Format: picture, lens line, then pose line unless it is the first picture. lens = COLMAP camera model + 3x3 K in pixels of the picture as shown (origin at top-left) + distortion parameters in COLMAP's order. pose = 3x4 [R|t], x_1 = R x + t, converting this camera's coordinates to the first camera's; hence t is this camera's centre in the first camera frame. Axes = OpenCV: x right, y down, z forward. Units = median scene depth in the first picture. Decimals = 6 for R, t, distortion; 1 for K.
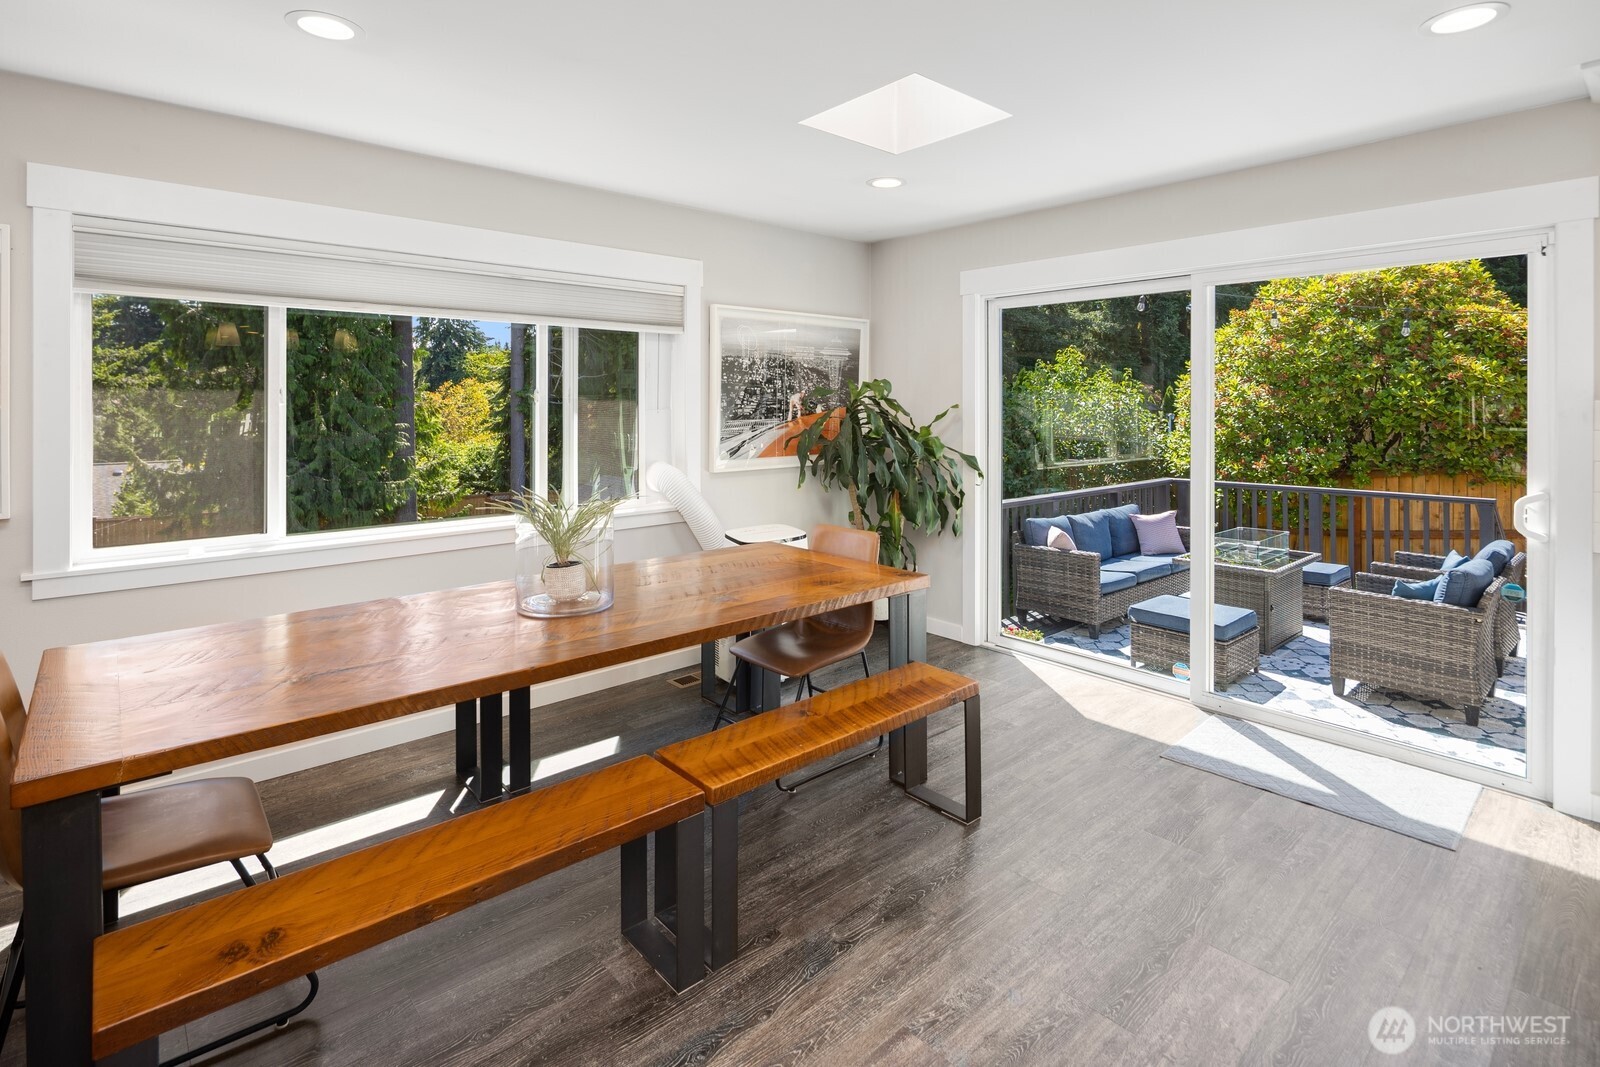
lens RADIAL K [[777.6, 0, 794.0], [0, 777.6, 406.4], [0, 0, 1]] dist [0.006514, -0.002959]
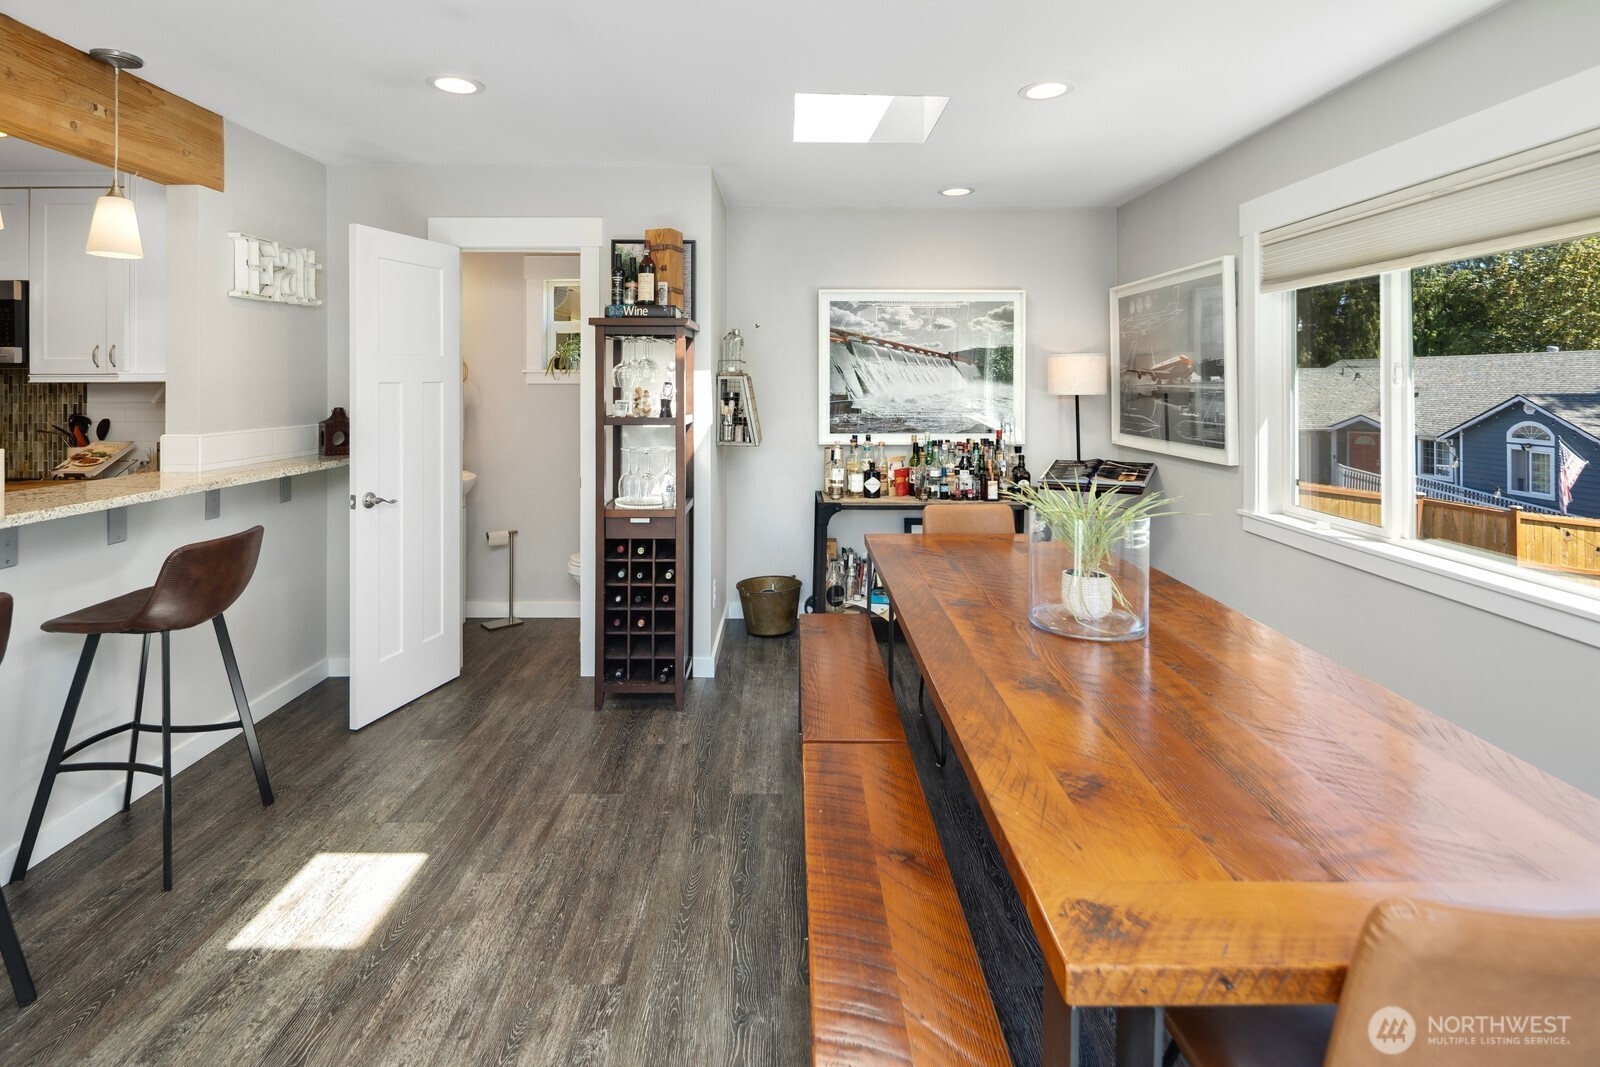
lens RADIAL K [[777.6, 0, 783.4], [0, 777.6, 380.2], [0, 0, 1]] dist [0.006514, -0.002959]
pose [[-0.663037, -0.006909, -0.748555, 0.321701], [-0.011001, 0.999939, 0.000514, -0.000506], [0.748506, 0.008576, -0.663073, 0.759218]]
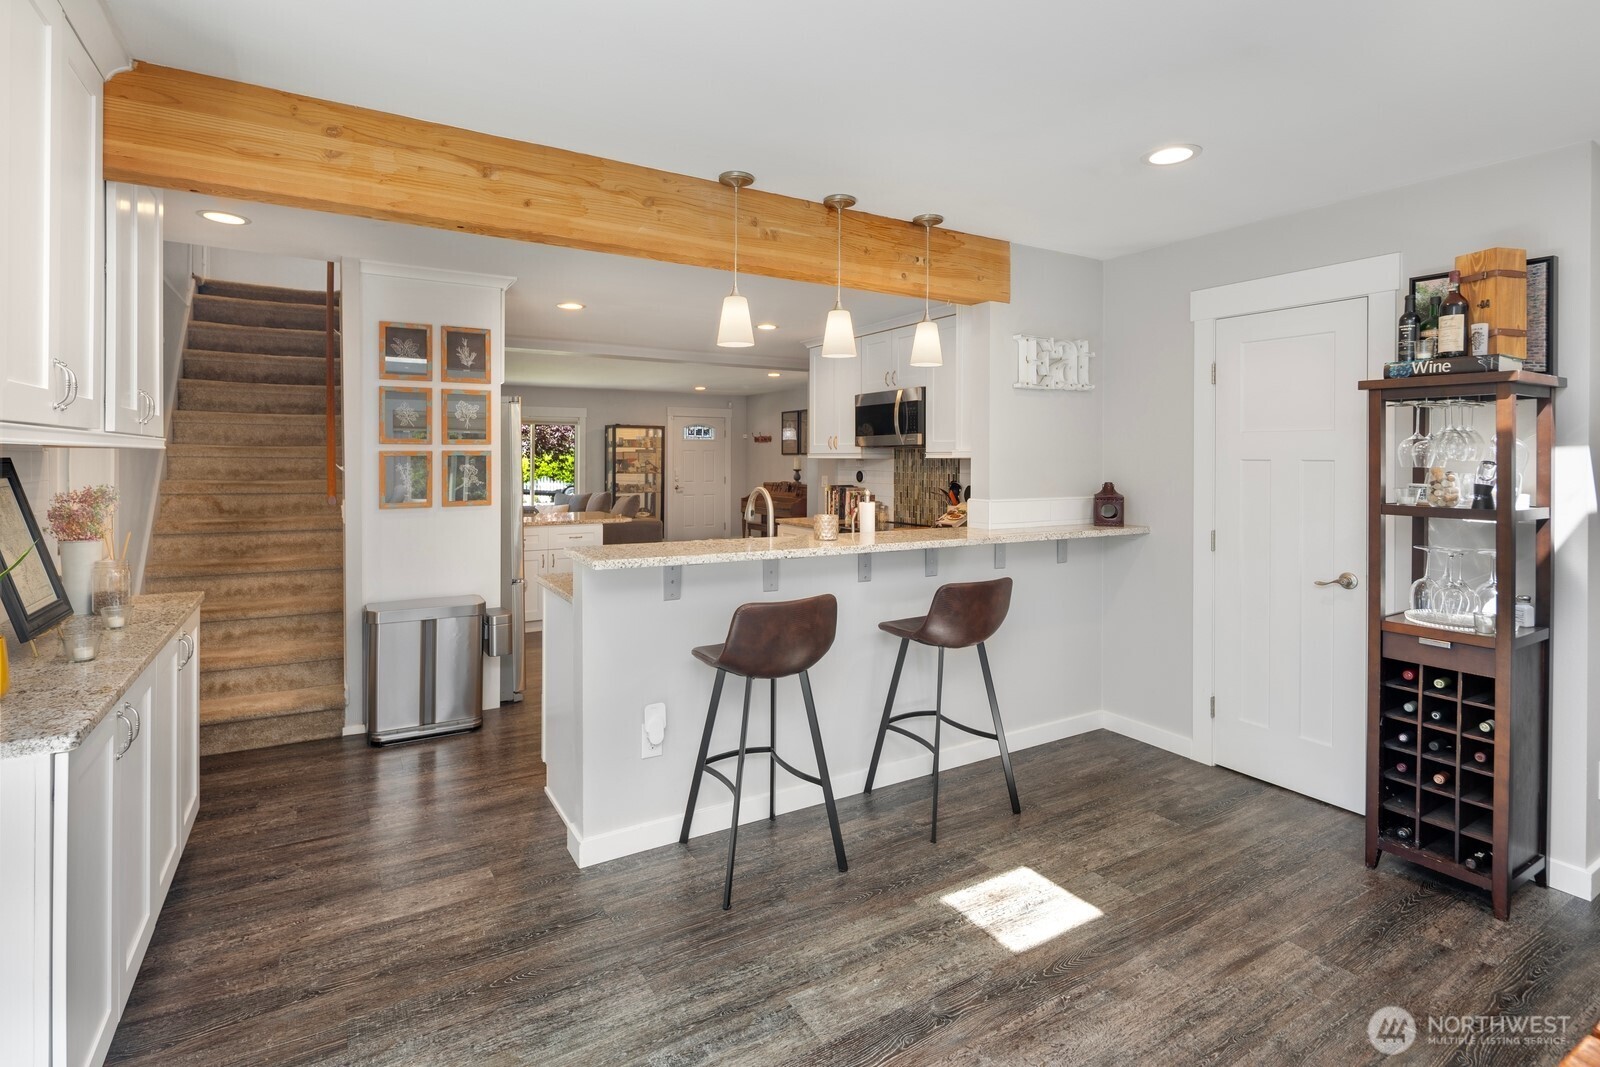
lens RADIAL K [[777.6, 0, 805.6], [0, 777.6, 458.9], [0, 0, 1]] dist [0.006514, -0.002959]
pose [[-0.985316, -0.010149, 0.170441, 0.203402], [-0.007960, 0.999877, 0.013519, -0.002072], [-0.170557, 0.011964, -0.985275, 0.800328]]
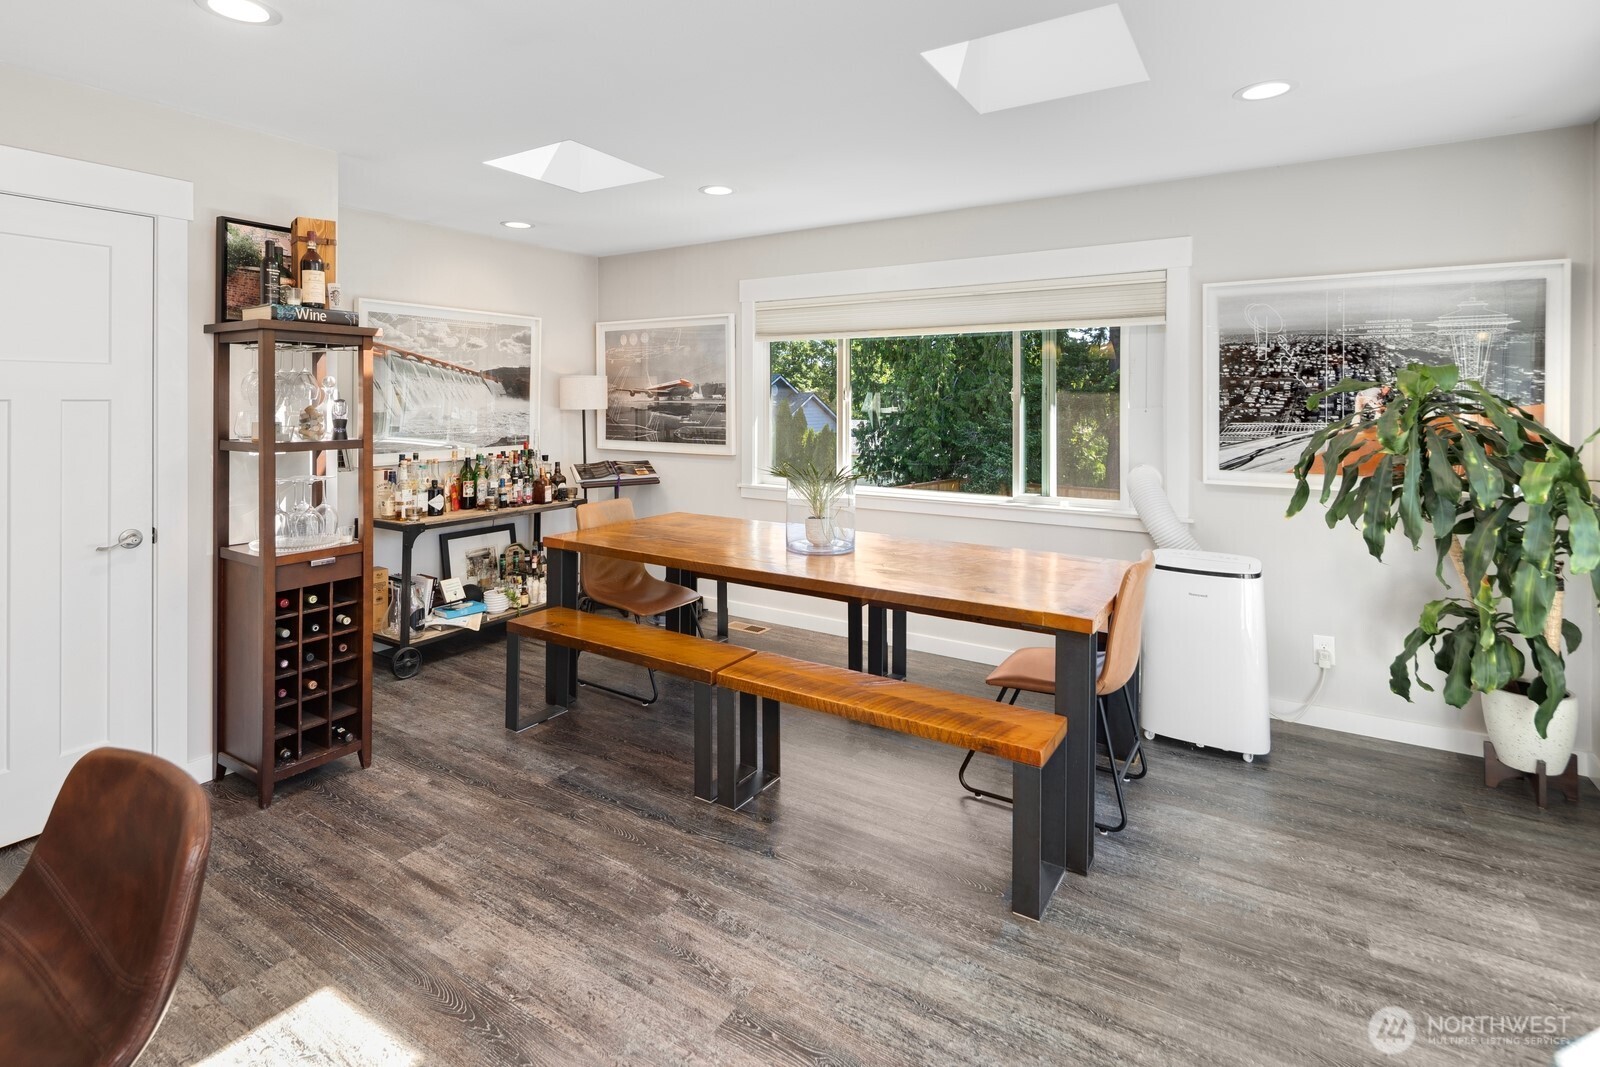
lens RADIAL K [[777.6, 0, 784.2], [0, 777.6, 399.3], [0, 0, 1]] dist [0.006514, -0.002959]
pose [[0.268696, -0.003783, -0.963218, 0.579806], [-0.010070, 0.999927, -0.006736, 0.003844], [0.963172, 0.011510, 0.268638, 0.332737]]
